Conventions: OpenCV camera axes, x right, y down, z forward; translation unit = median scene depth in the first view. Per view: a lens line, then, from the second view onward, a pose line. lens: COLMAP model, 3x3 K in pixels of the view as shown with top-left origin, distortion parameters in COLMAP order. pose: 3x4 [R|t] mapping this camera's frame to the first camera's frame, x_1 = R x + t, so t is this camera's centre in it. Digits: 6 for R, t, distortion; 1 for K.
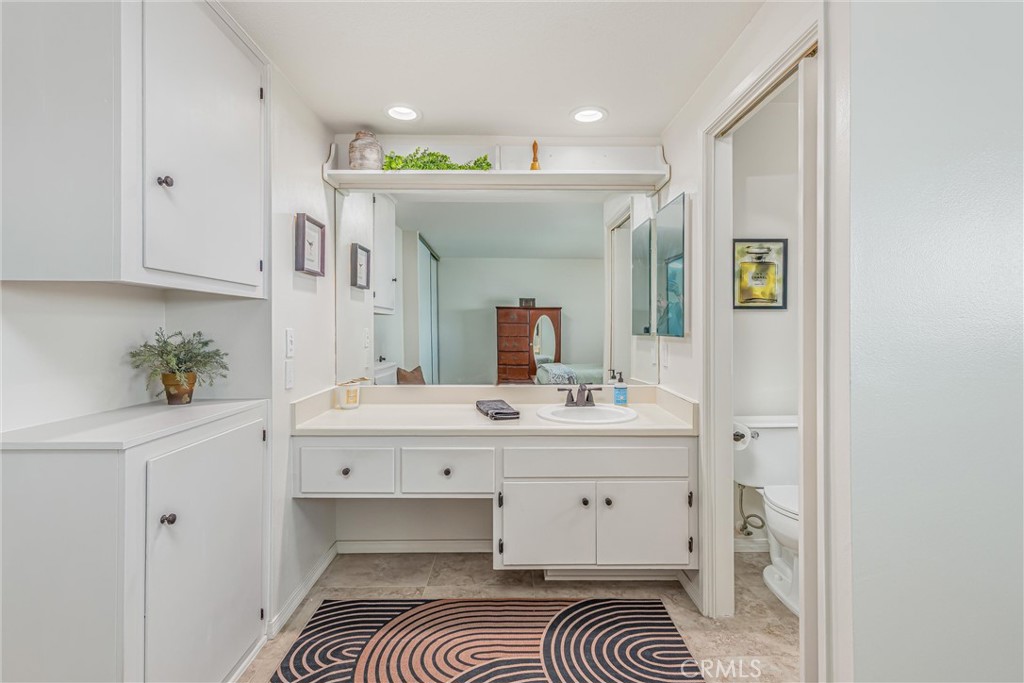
lens RADIAL K [[508.2, 0, 510.7], [0, 508.2, 324.6], [0, 0, 1]] dist [-0.014548, -0.000125]
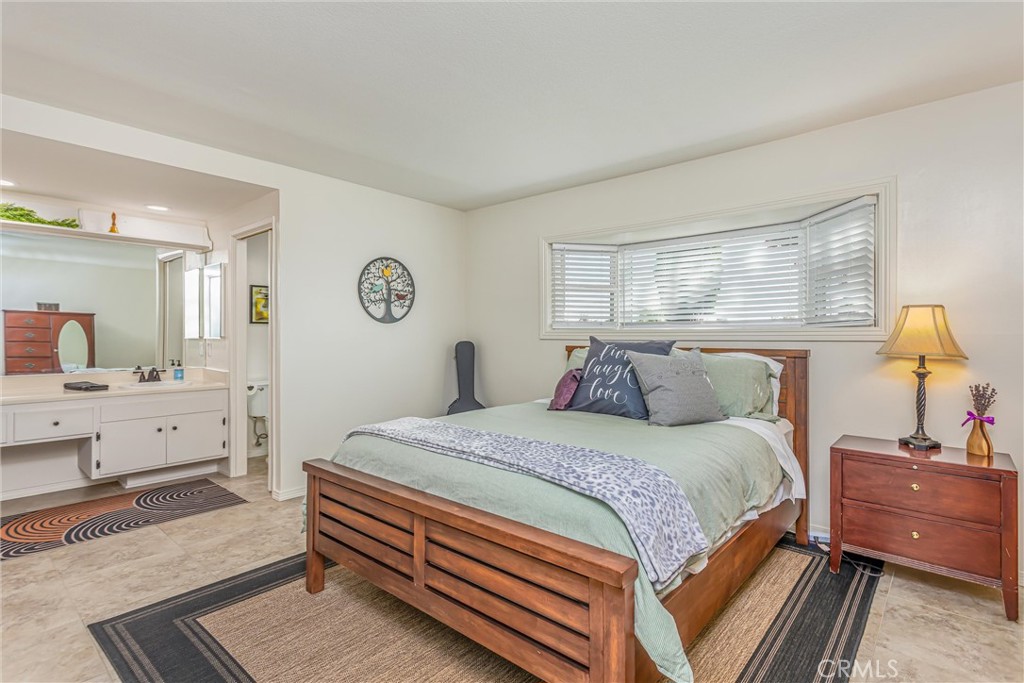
lens RADIAL K [[498.7, 0, 509.0], [0, 498.7, 335.8], [0, 0, 1]] dist [0.014937, -0.000639]
pose [[0.670549, -0.002432, 0.741861, -0.283457], [-0.005305, 0.999953, 0.008073, -0.005502], [-0.741846, -0.009349, 0.670505, -0.920853]]
